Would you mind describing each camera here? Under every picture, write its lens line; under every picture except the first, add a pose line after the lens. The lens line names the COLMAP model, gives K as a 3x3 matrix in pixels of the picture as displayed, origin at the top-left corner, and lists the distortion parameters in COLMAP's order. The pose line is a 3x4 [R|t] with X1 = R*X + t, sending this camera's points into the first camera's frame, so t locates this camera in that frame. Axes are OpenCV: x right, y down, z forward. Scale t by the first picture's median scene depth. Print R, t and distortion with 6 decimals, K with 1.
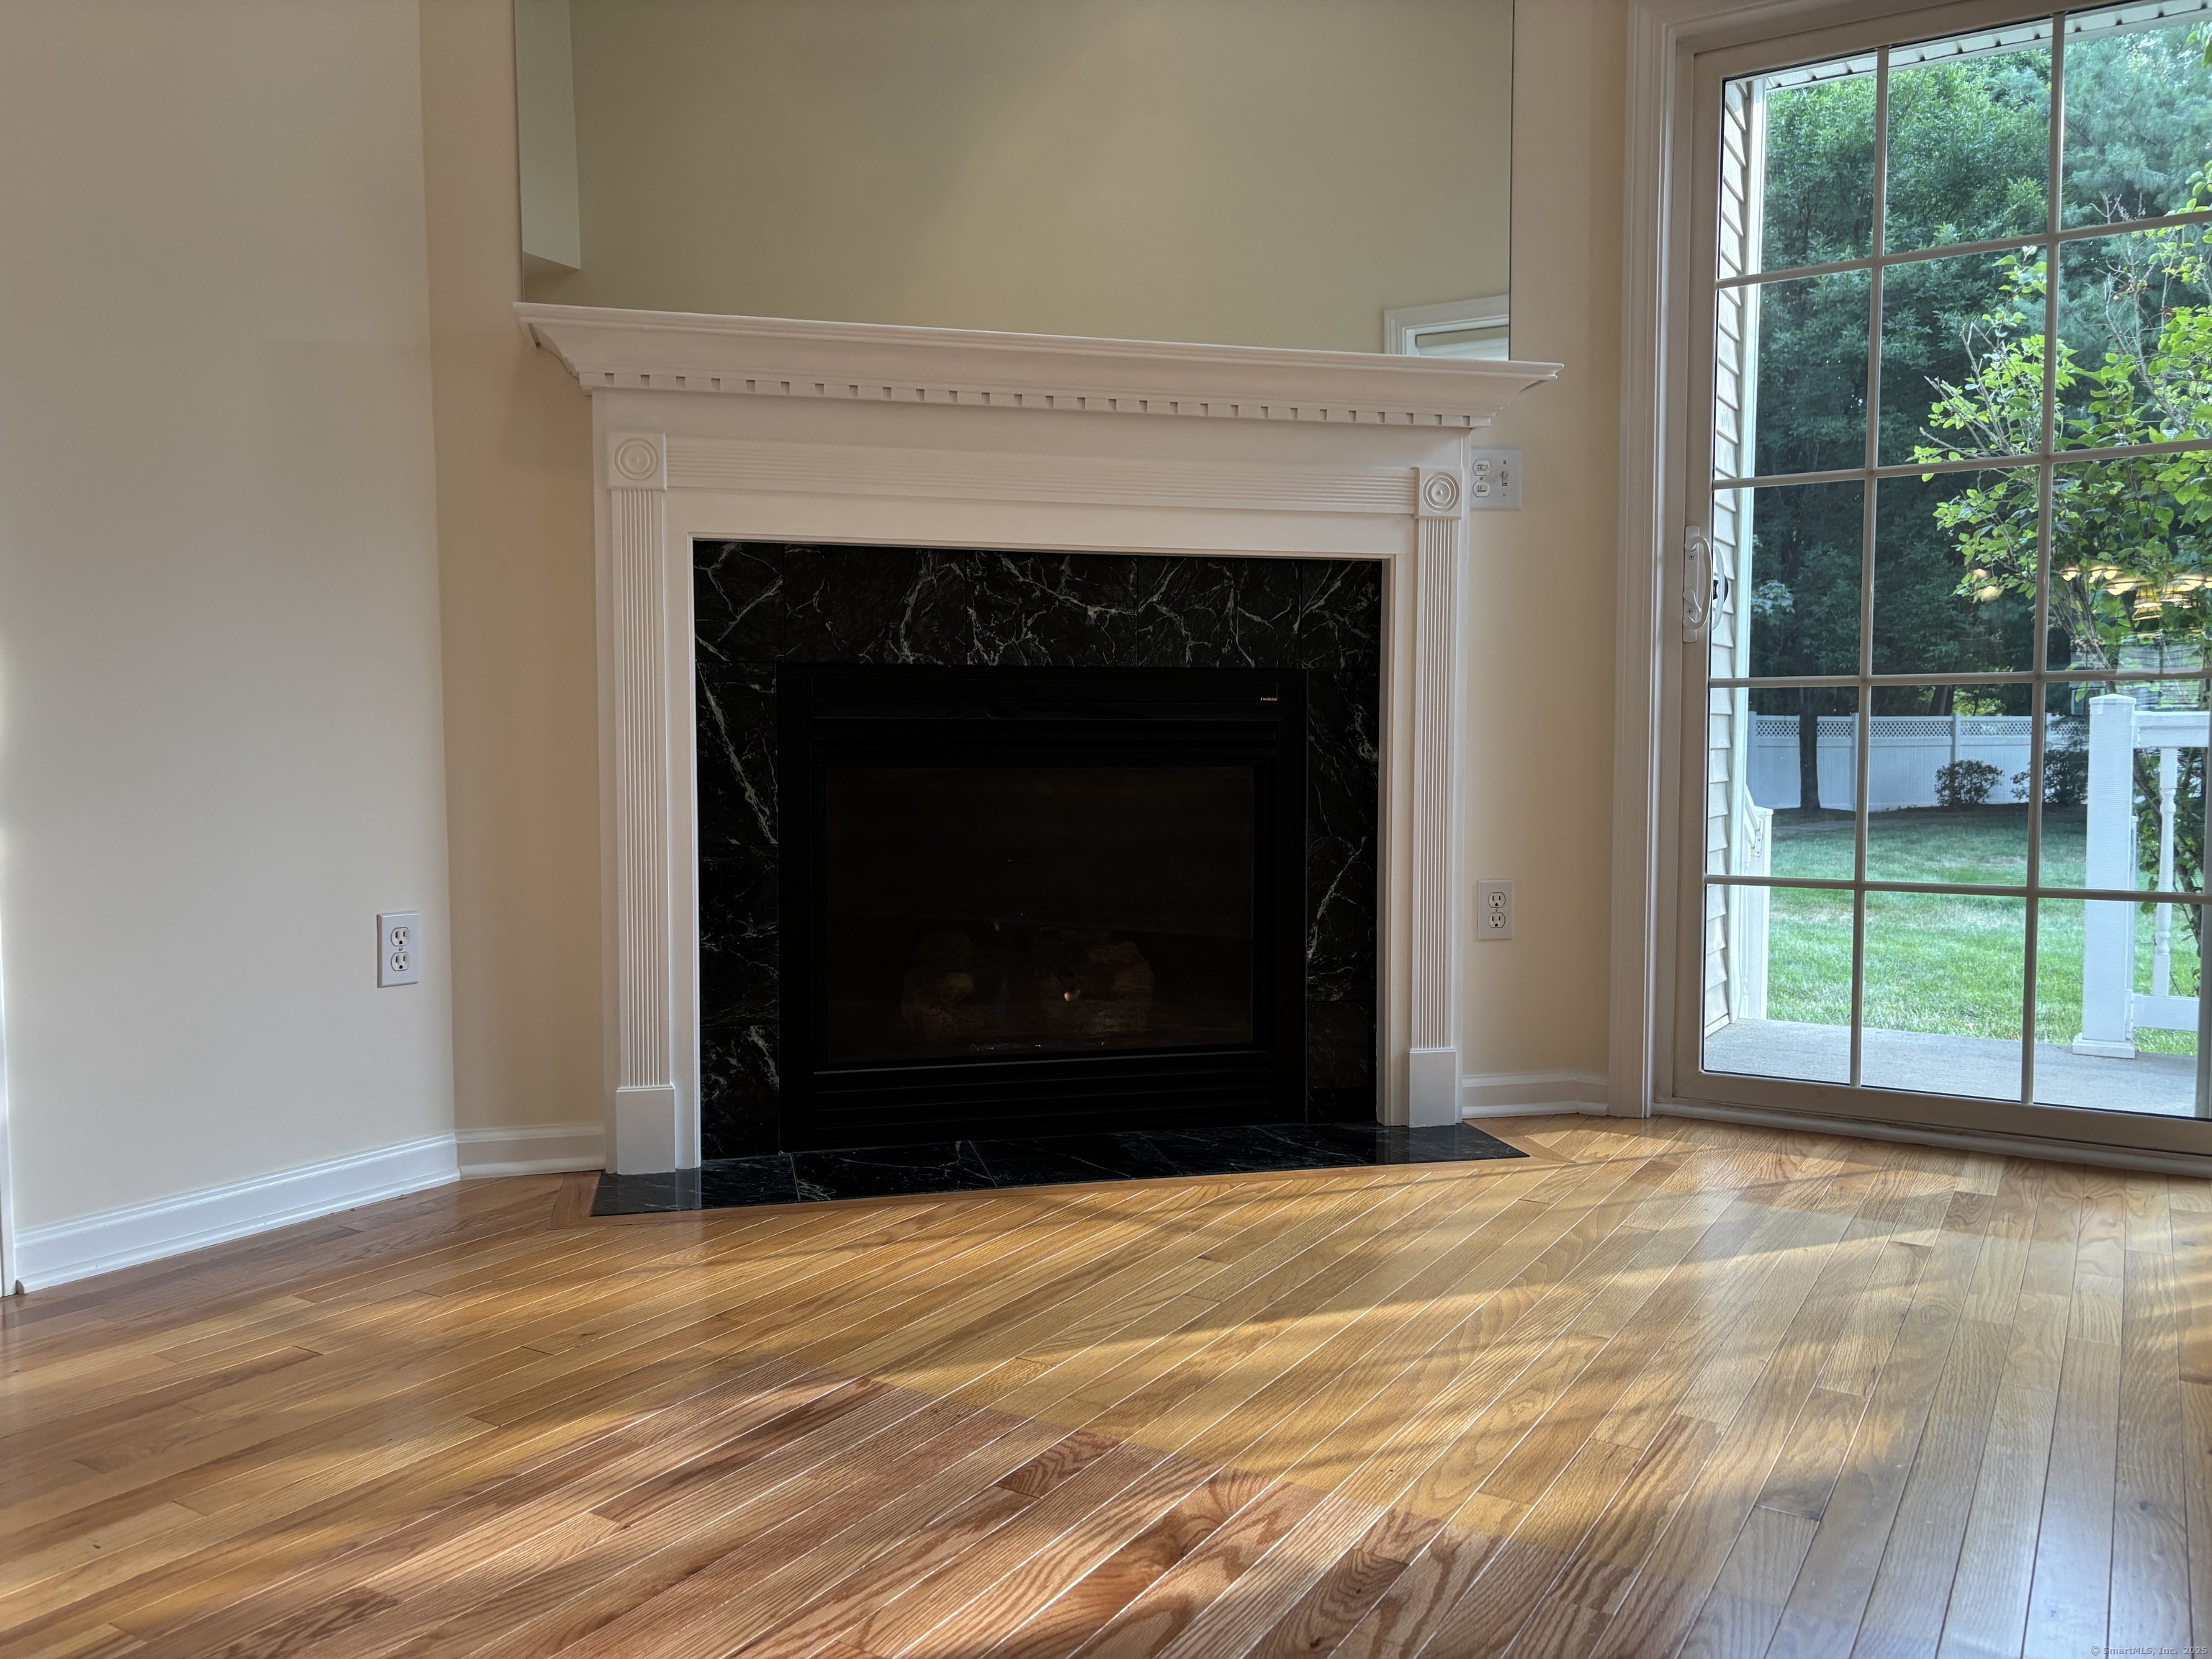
lens RADIAL K [[1656.9, 0, 1104.9], [0, 1656.9, 840.3], [0, 0, 1]] dist [0.065822, -0.108419]
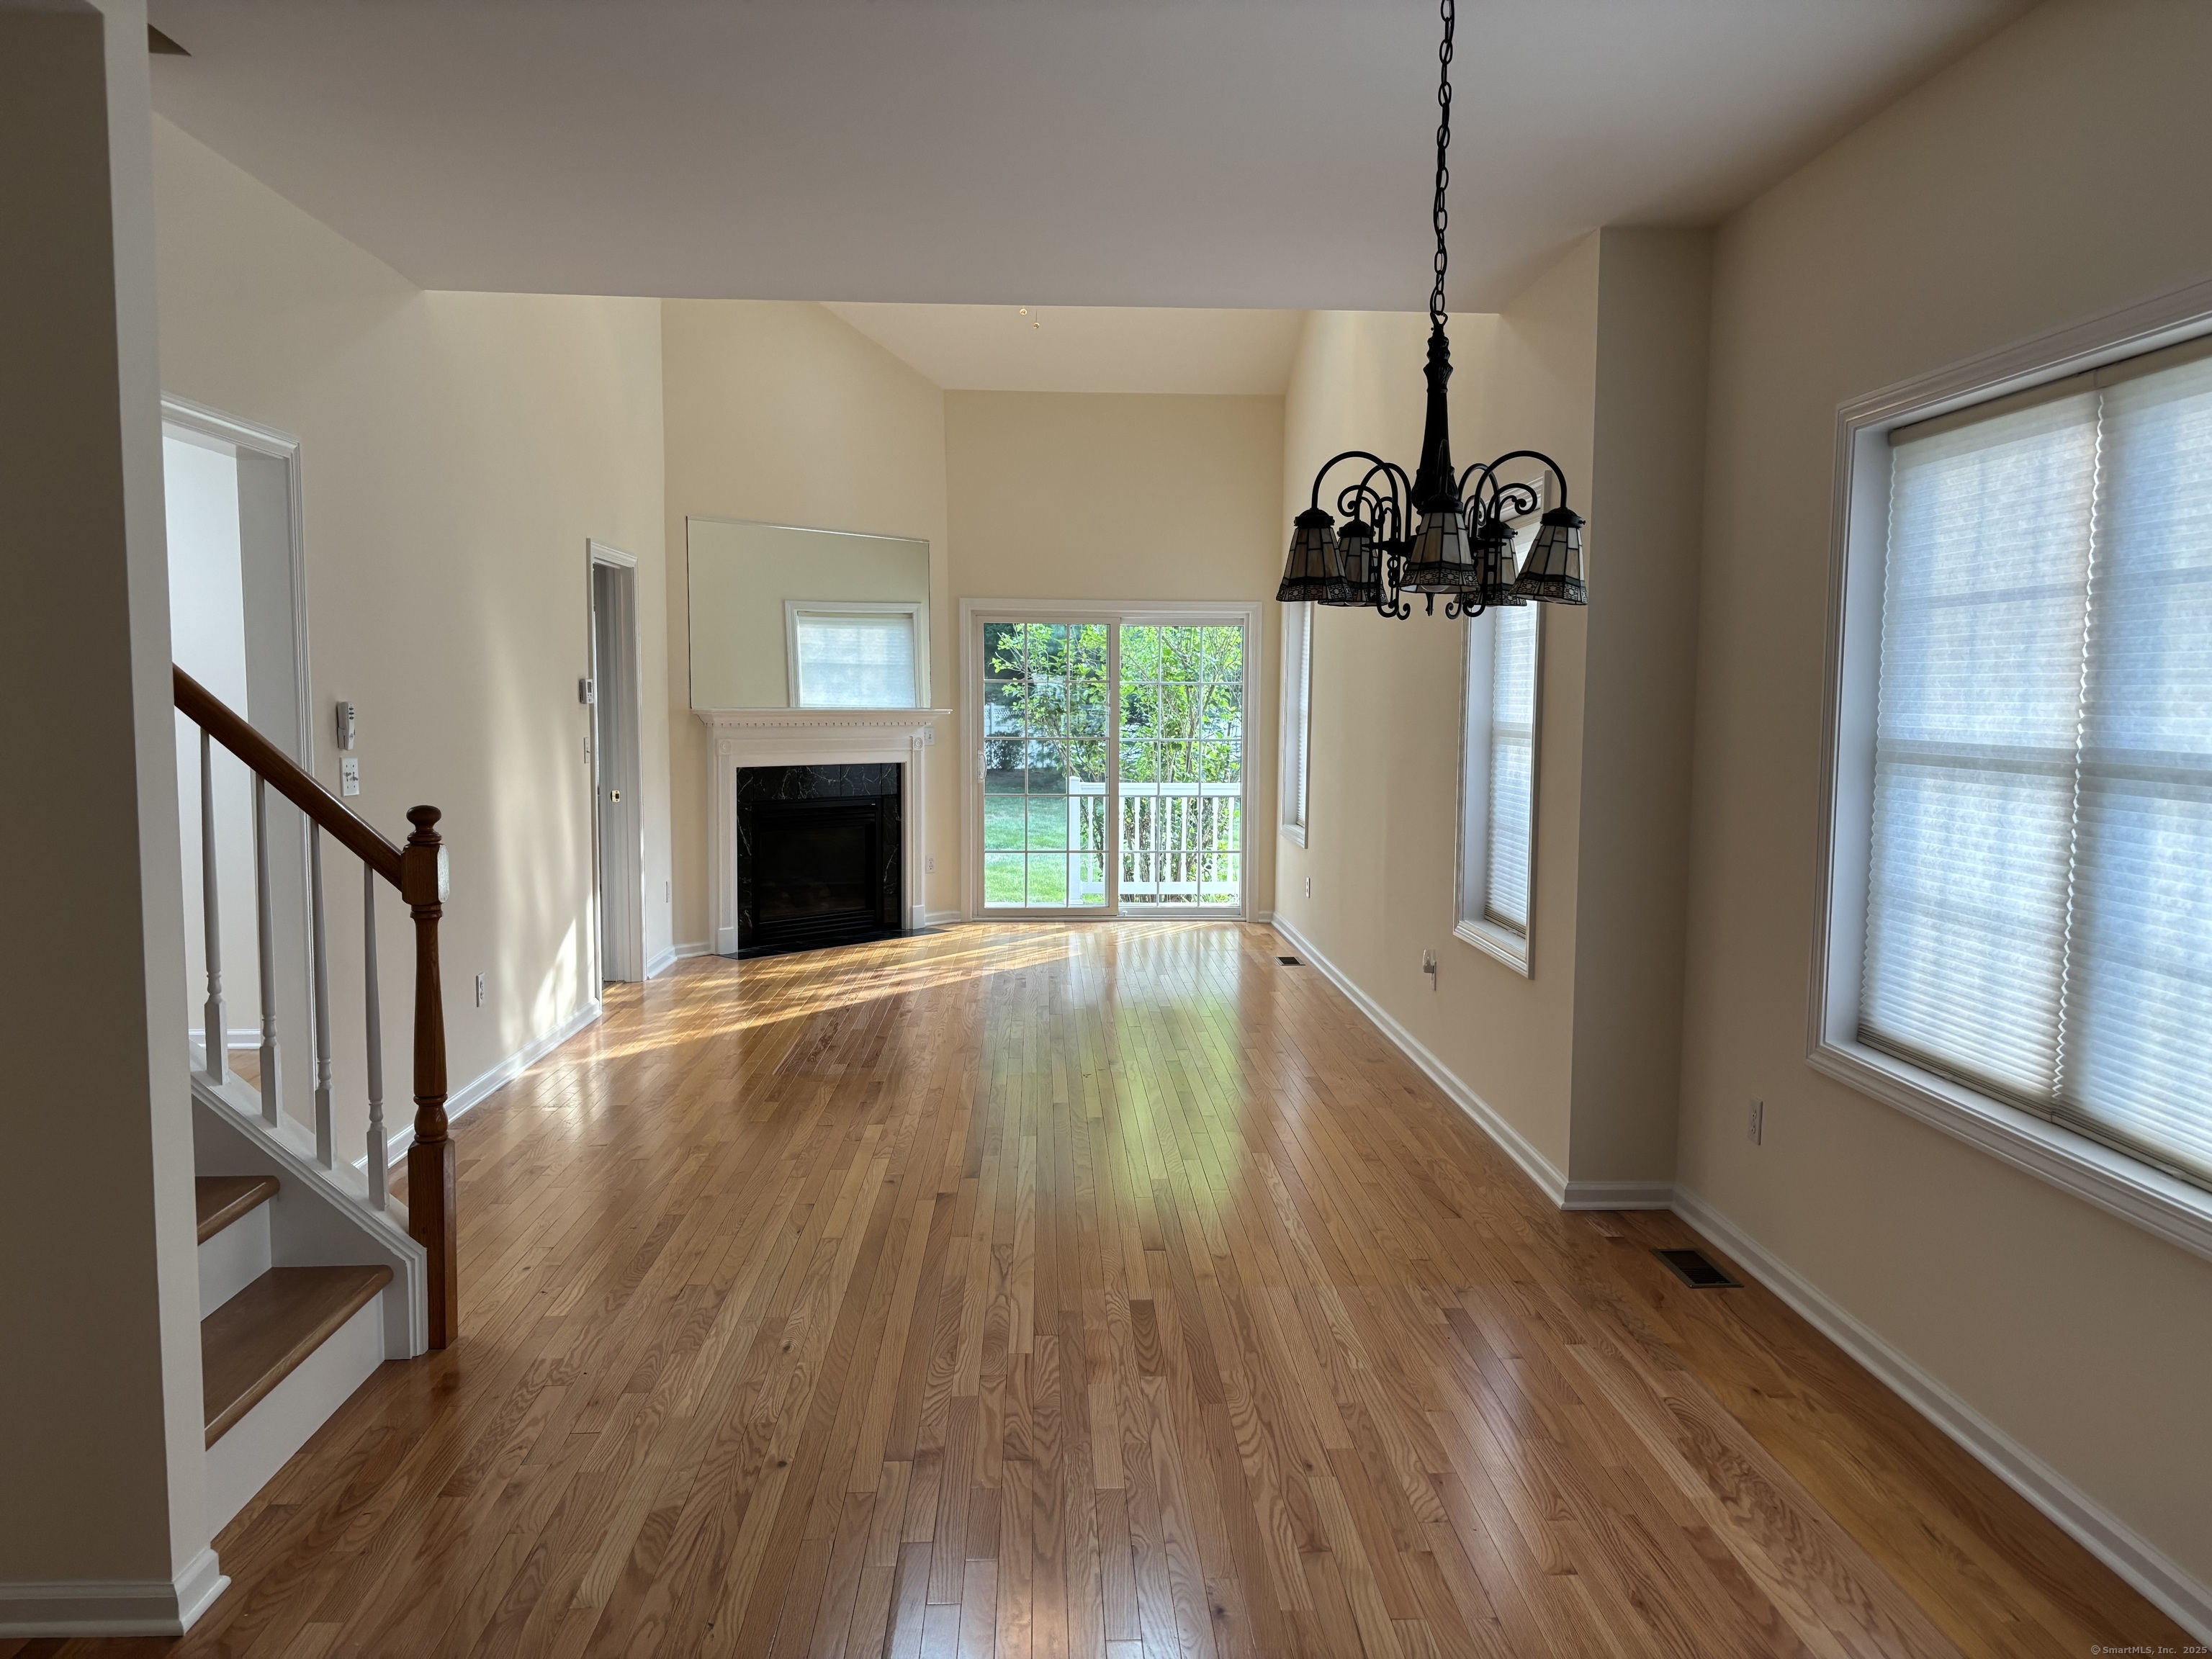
lens RADIAL K [[1656.9, 0, 1104.9], [0, 1656.9, 840.3], [0, 0, 1]] dist [0.065822, -0.108419]
pose [[0.827159, -0.041527, 0.560431, -1.321952], [0.022574, 0.998916, 0.040700, -0.132105], [-0.561514, -0.021014, 0.827200, -1.927344]]
